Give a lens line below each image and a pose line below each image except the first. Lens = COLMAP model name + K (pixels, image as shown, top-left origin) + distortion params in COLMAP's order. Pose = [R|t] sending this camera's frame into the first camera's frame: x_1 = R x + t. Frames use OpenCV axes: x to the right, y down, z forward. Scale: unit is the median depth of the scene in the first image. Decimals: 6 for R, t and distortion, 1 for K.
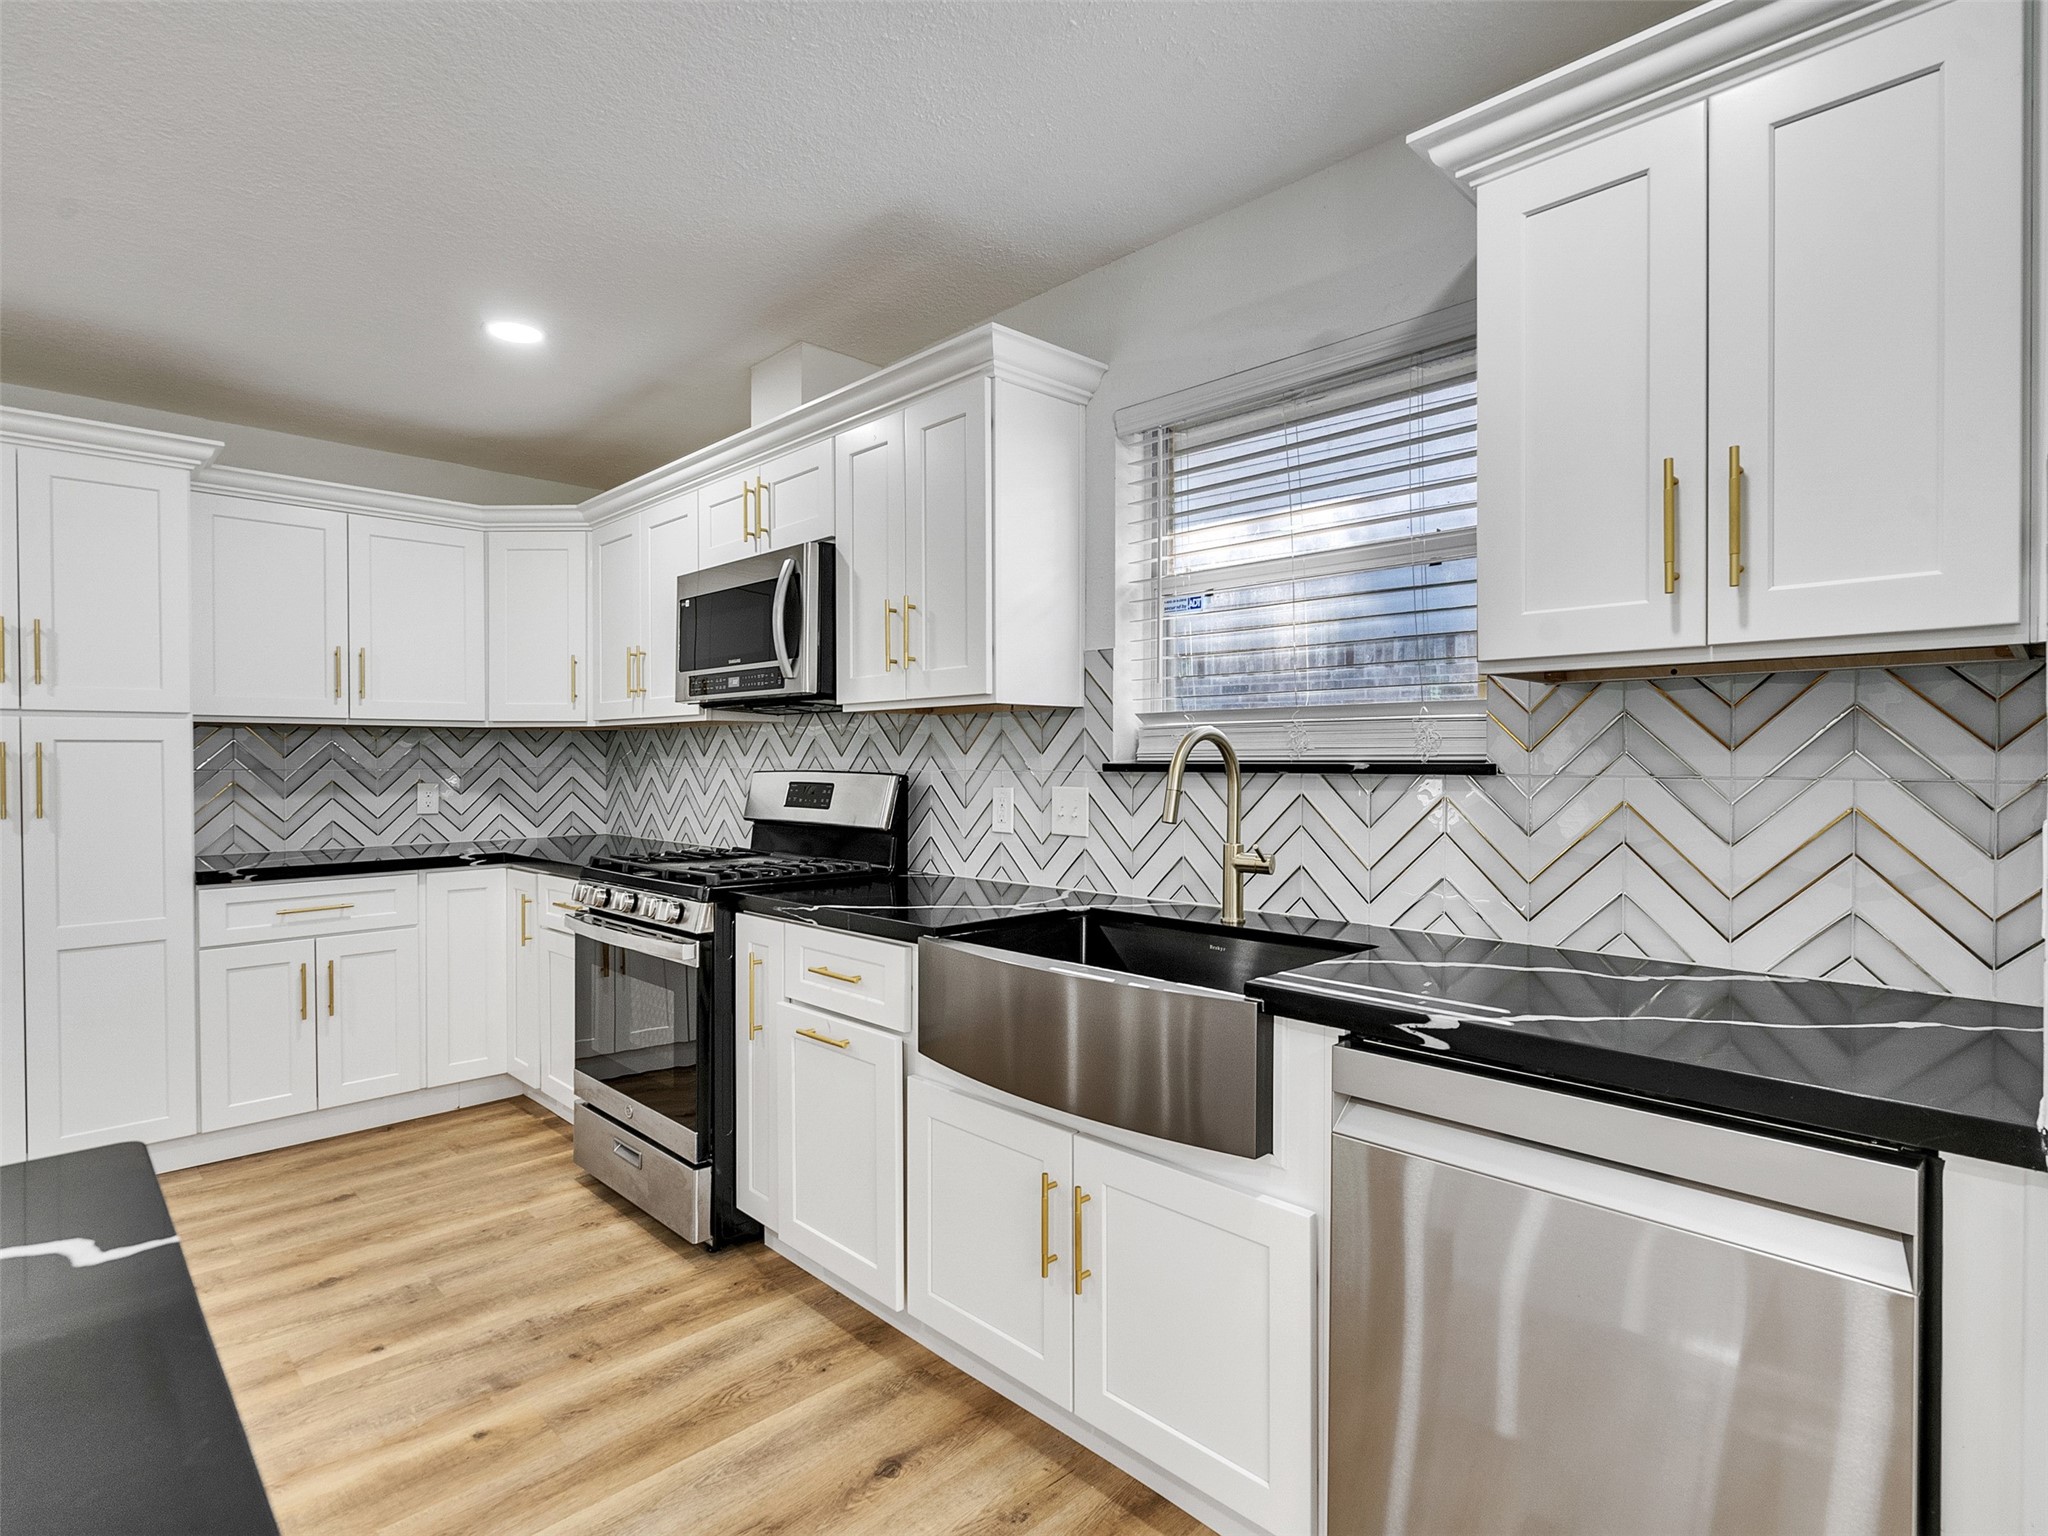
lens RADIAL K [[1046.2, 0, 1003.6], [0, 1046.2, 766.8], [0, 0, 1]] dist [-0.005603, 0.003553]
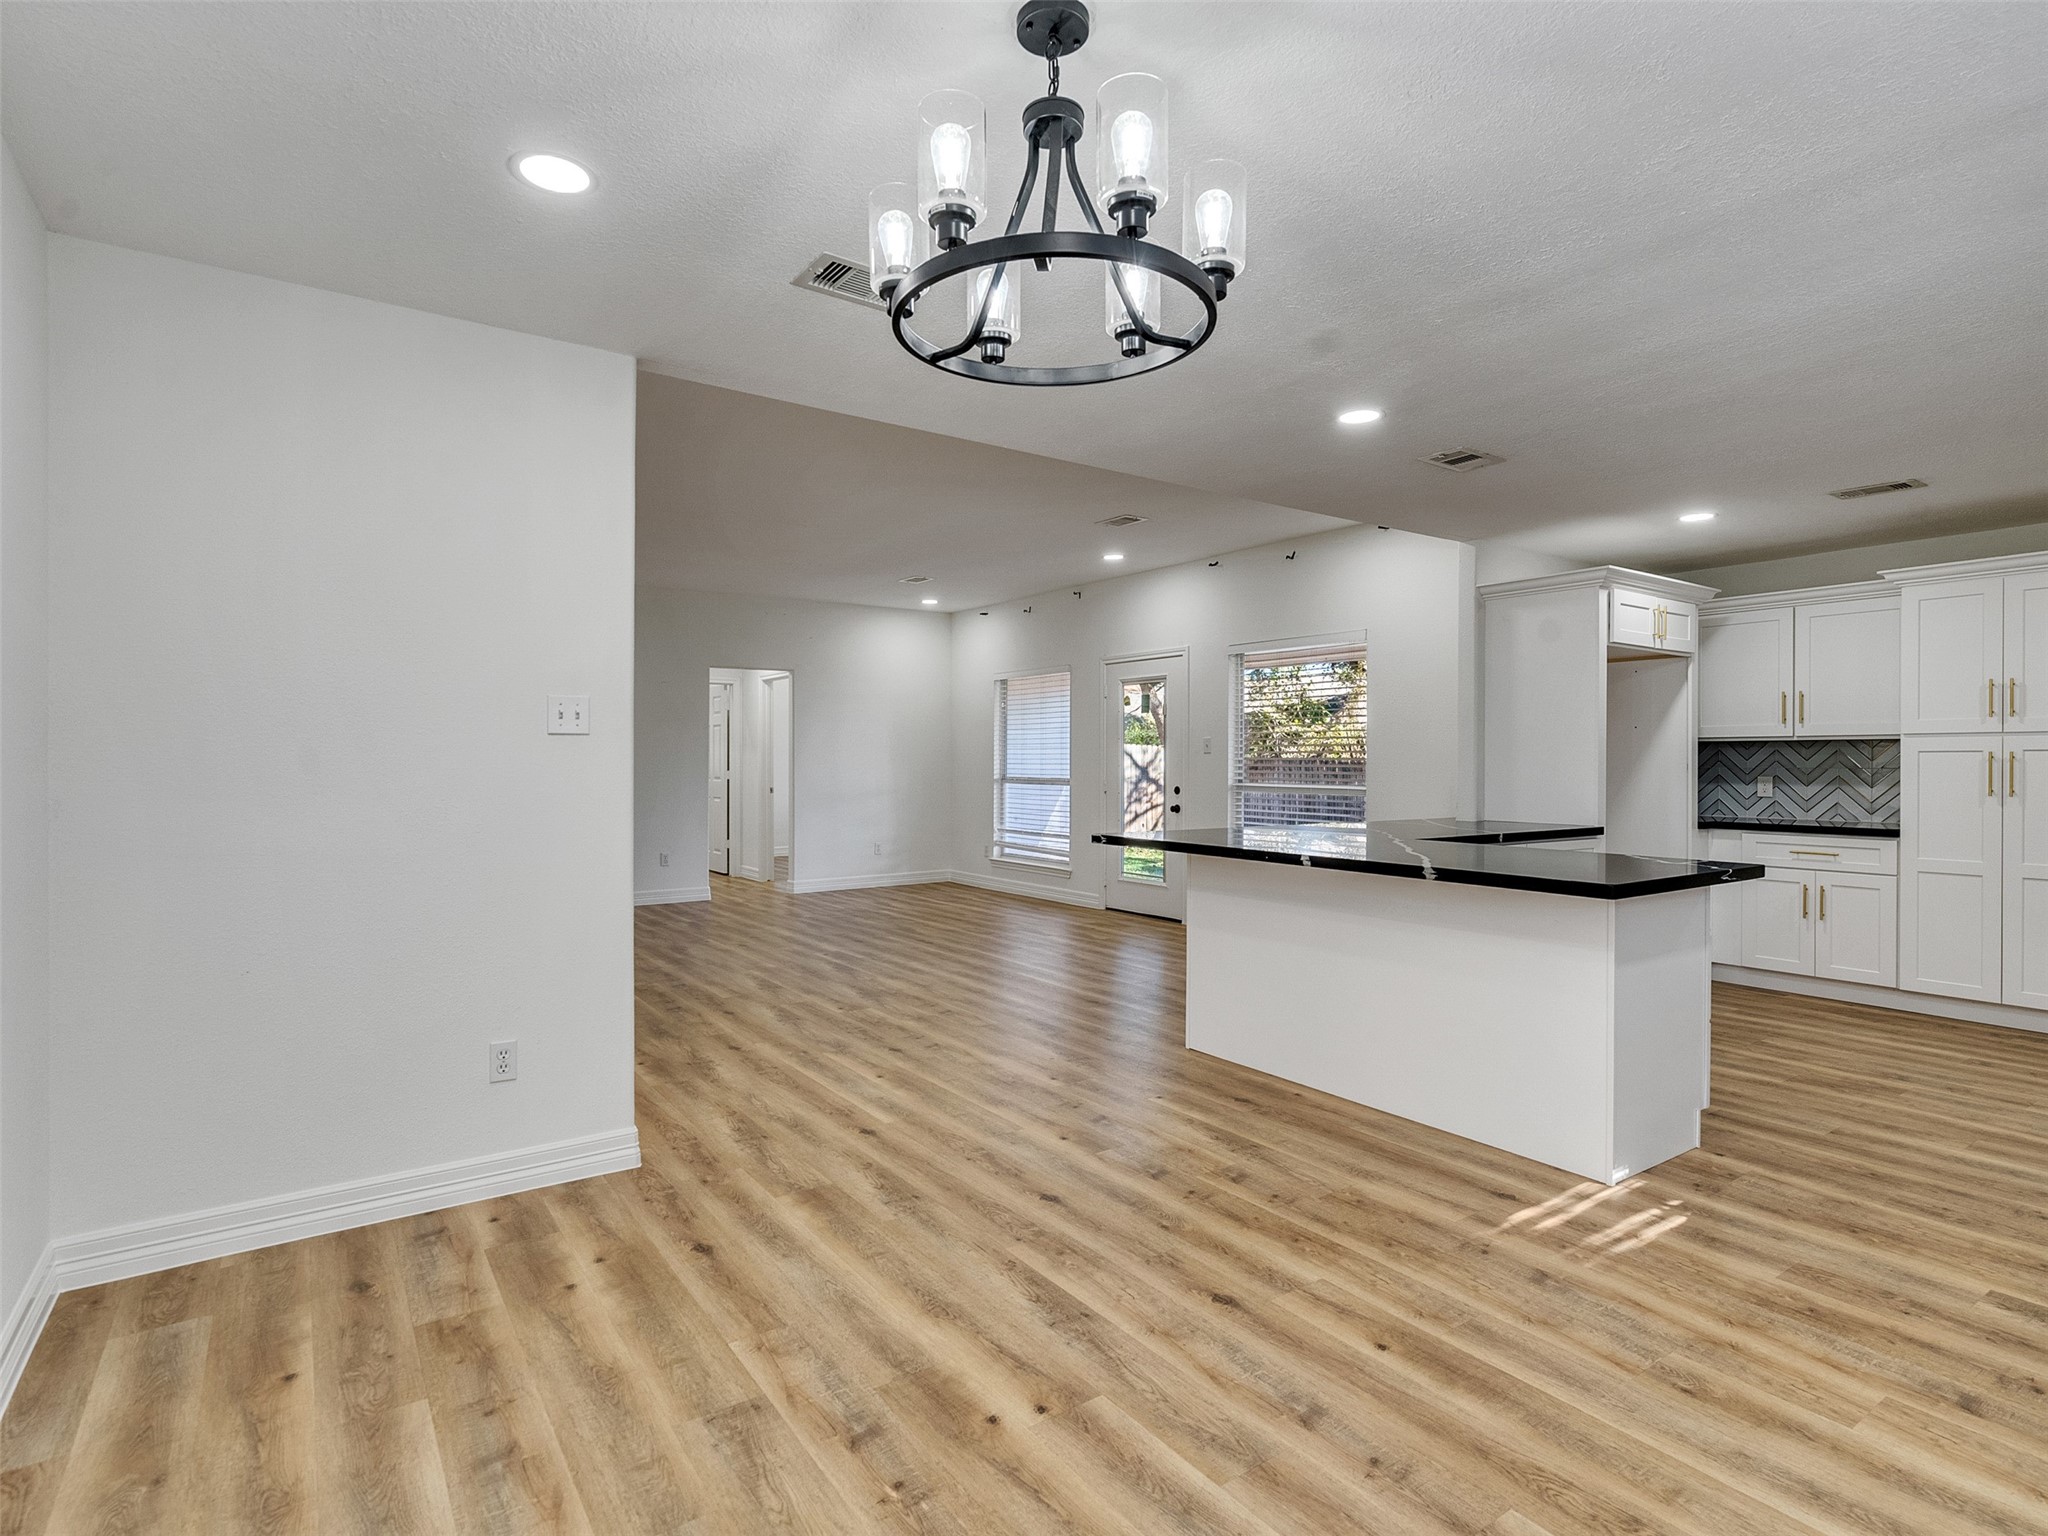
lens RADIAL K [[1047.1, 0, 1011.5], [0, 1047.1, 767.5], [0, 0, 1]] dist [0.005262, 0.001014]
pose [[-0.158878, 0.008175, -0.987264, 1.028480], [-0.010860, 0.999891, 0.010027, 0.002619], [0.987238, 0.012314, -0.158772, -0.326478]]
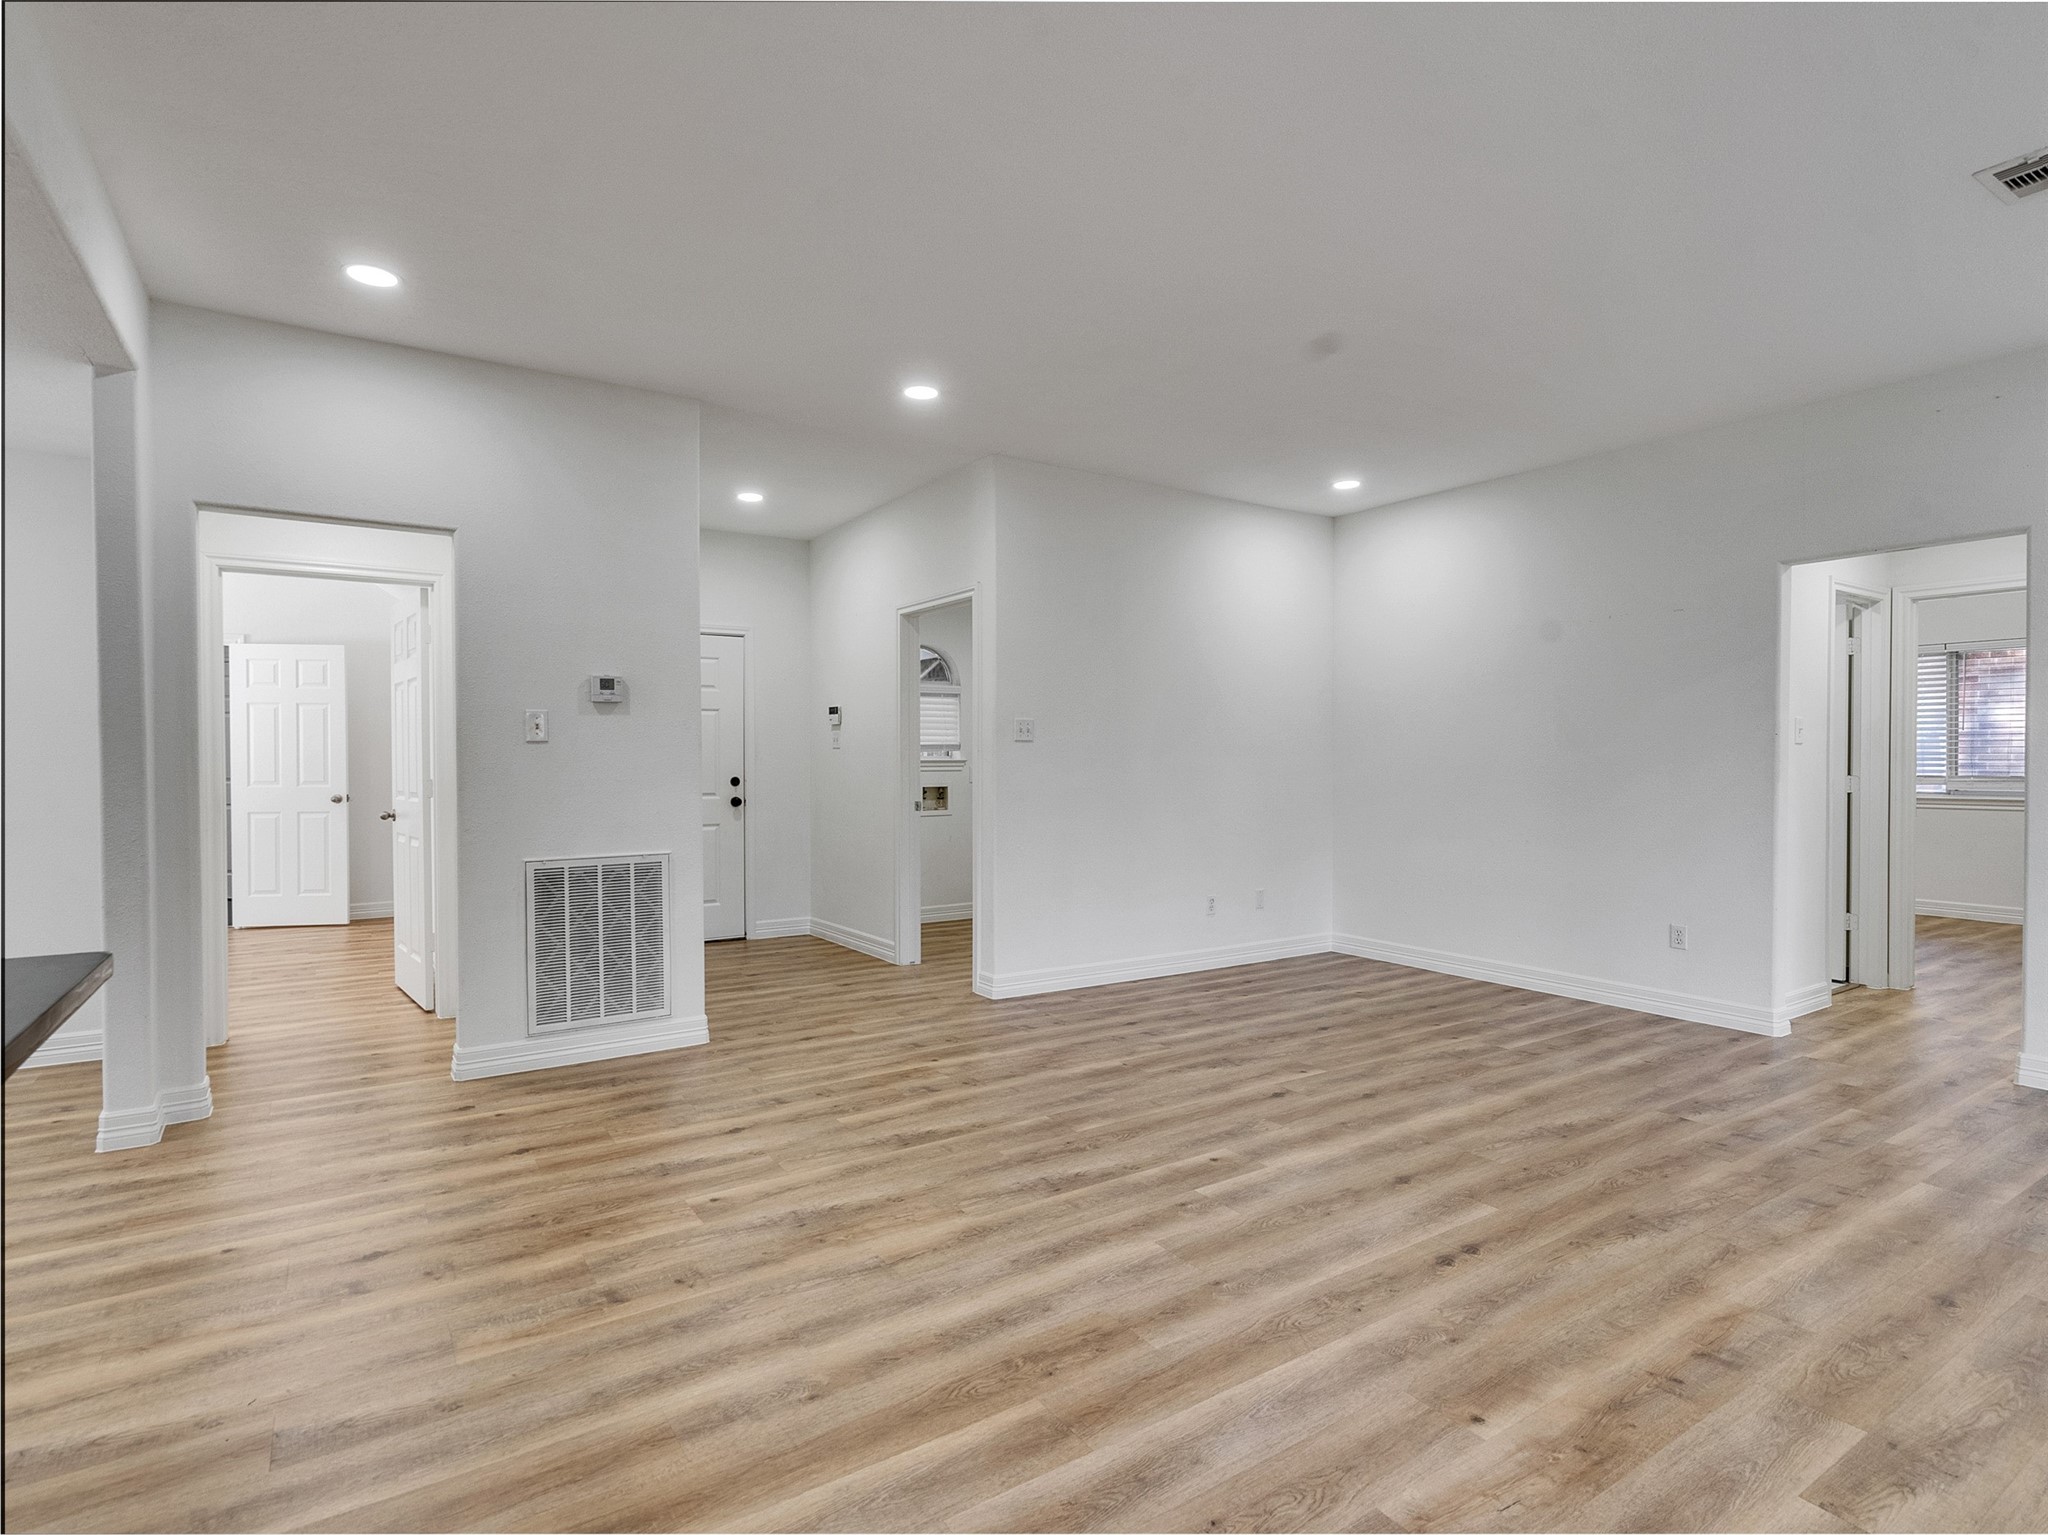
lens RADIAL K [[1046.2, 0, 1003.6], [0, 1046.2, 766.3], [0, 0, 1]] dist [-0.005603, 0.003553]
pose [[-0.981019, 0.000762, 0.193911, -1.226510], [0.004937, 0.999766, 0.021045, 0.001970], [-0.193849, 0.021603, -0.980793, 0.033809]]
